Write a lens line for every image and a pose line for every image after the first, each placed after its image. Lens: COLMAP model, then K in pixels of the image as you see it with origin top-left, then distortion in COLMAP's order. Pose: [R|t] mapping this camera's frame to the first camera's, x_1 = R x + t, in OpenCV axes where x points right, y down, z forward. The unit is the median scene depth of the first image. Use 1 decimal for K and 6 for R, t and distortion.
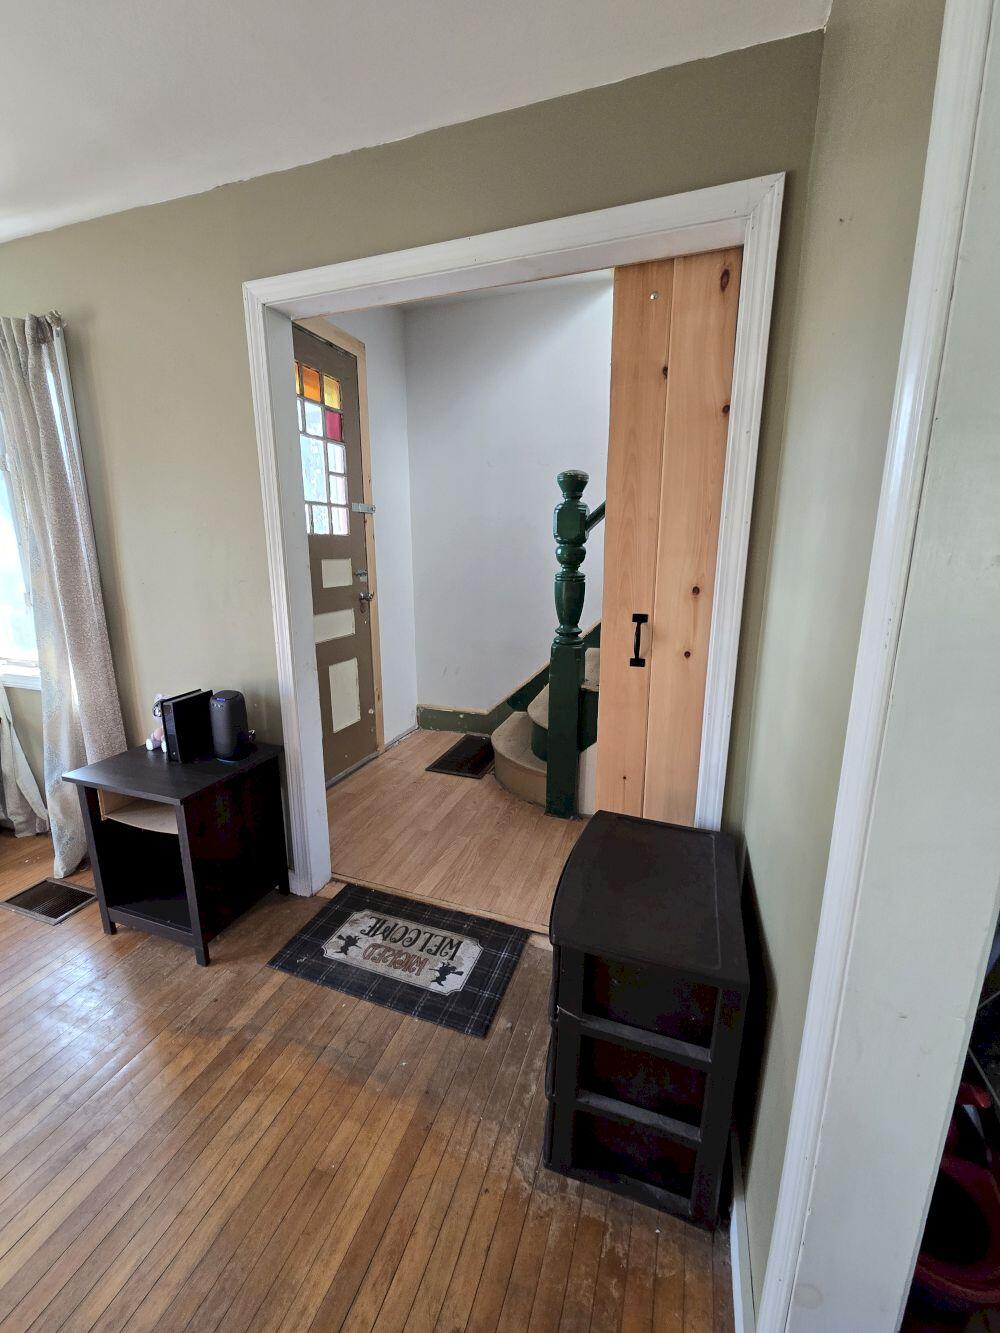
lens RADIAL K [[547.2, 0, 496.4], [0, 547.2, 664.9], [0, 0, 1]] dist [-0.003940, 0.000506]
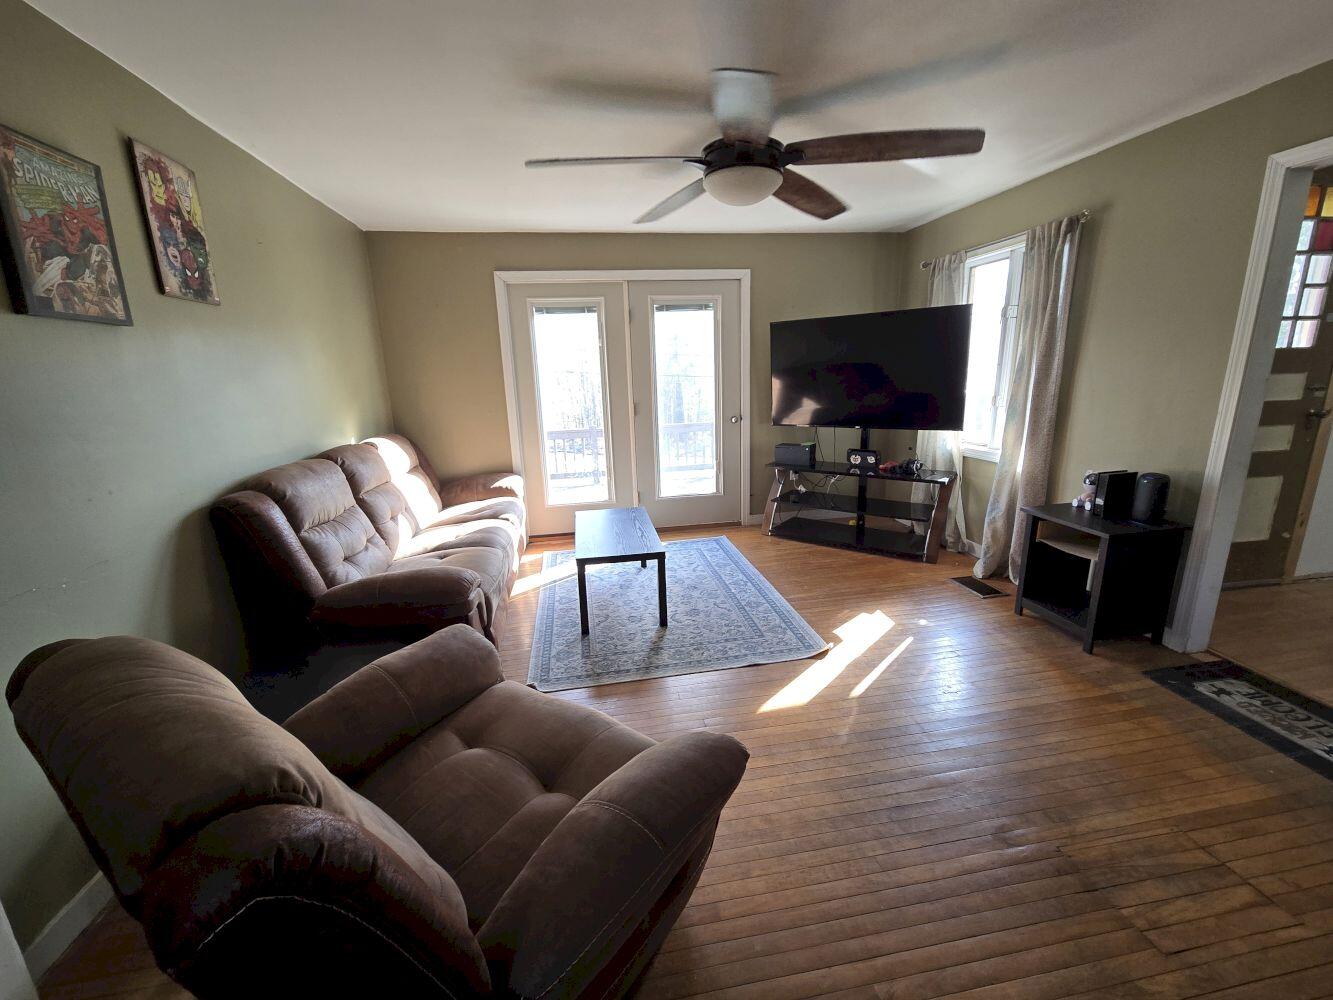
lens RADIAL K [[547.2, 0, 663.2], [0, 547.2, 503.4], [0, 0, 1]] dist [-0.003940, 0.000506]
pose [[0.476910, 0.194330, -0.857200, 0.089778], [-0.157843, 0.978333, 0.133974, 0.124052], [0.864663, 0.071410, 0.497251, -0.666910]]
